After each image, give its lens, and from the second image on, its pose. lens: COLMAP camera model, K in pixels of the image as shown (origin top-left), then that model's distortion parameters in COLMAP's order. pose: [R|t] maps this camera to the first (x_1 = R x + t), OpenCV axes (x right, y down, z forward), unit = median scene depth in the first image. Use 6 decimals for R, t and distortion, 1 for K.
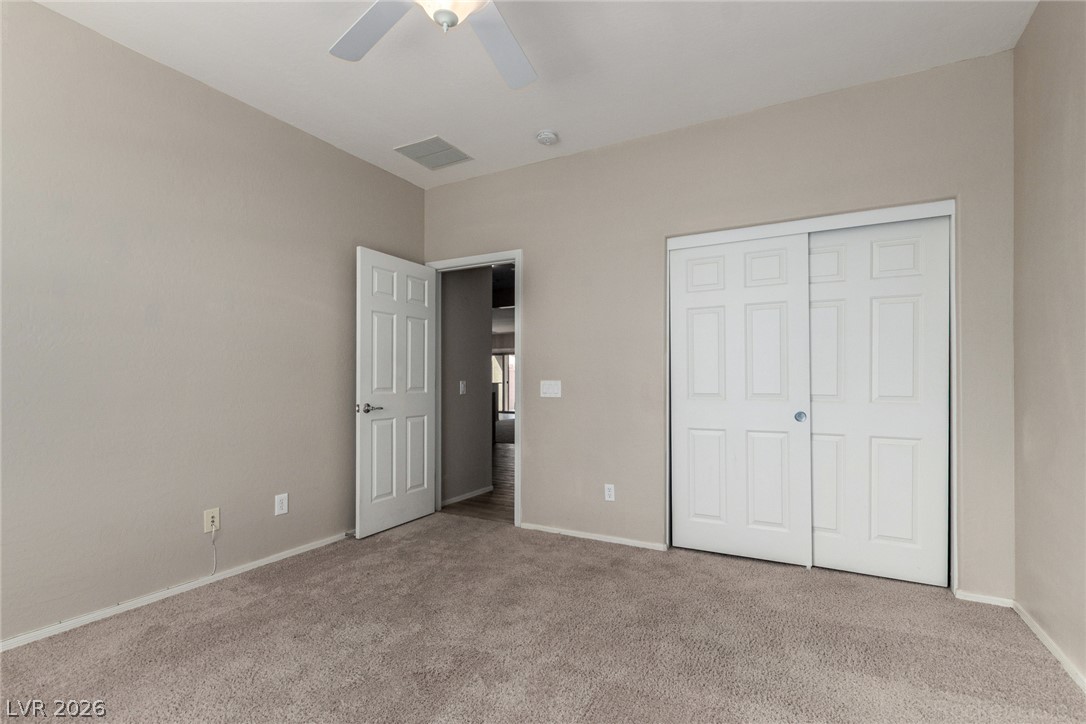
lens RADIAL K [[488.8, 0, 540.5], [0, 488.8, 382.8], [0, 0, 1]] dist [0.013664, -0.000012]
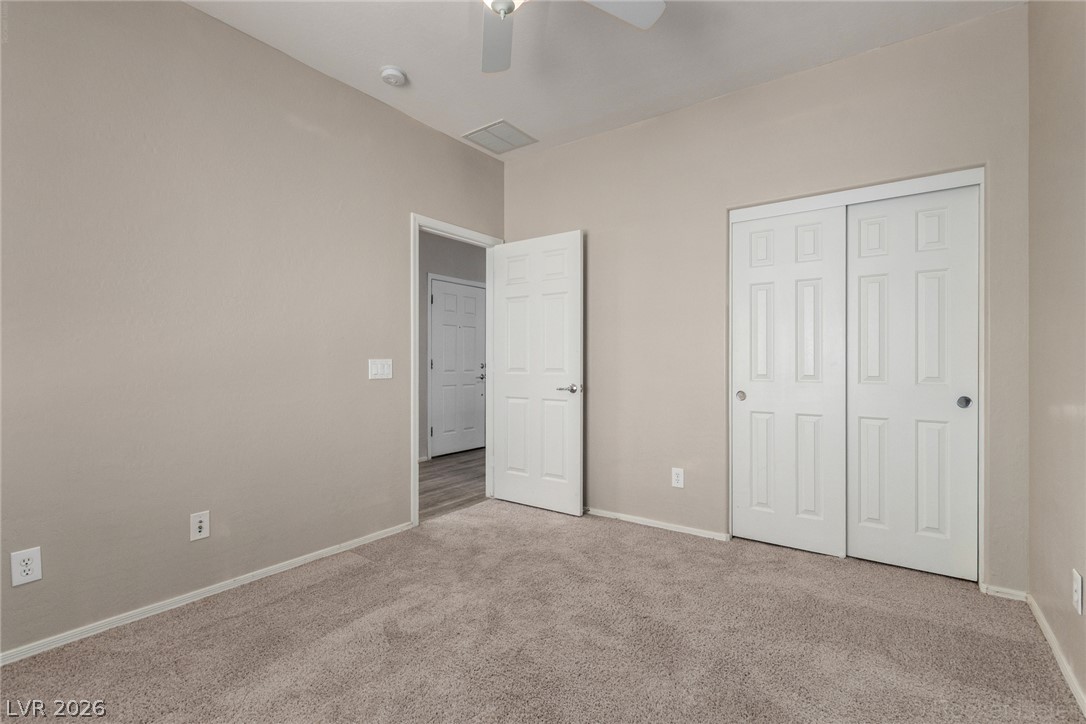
lens RADIAL K [[503.6, 0, 543.0], [0, 503.6, 362.0], [0, 0, 1]] dist [-0.001543, -0.000650]
pose [[0.989093, 0.001300, -0.147289, 0.151634], [-0.001555, 0.999997, -0.001619, 0.000717], [0.147286, 0.001830, 0.989092, -0.063633]]
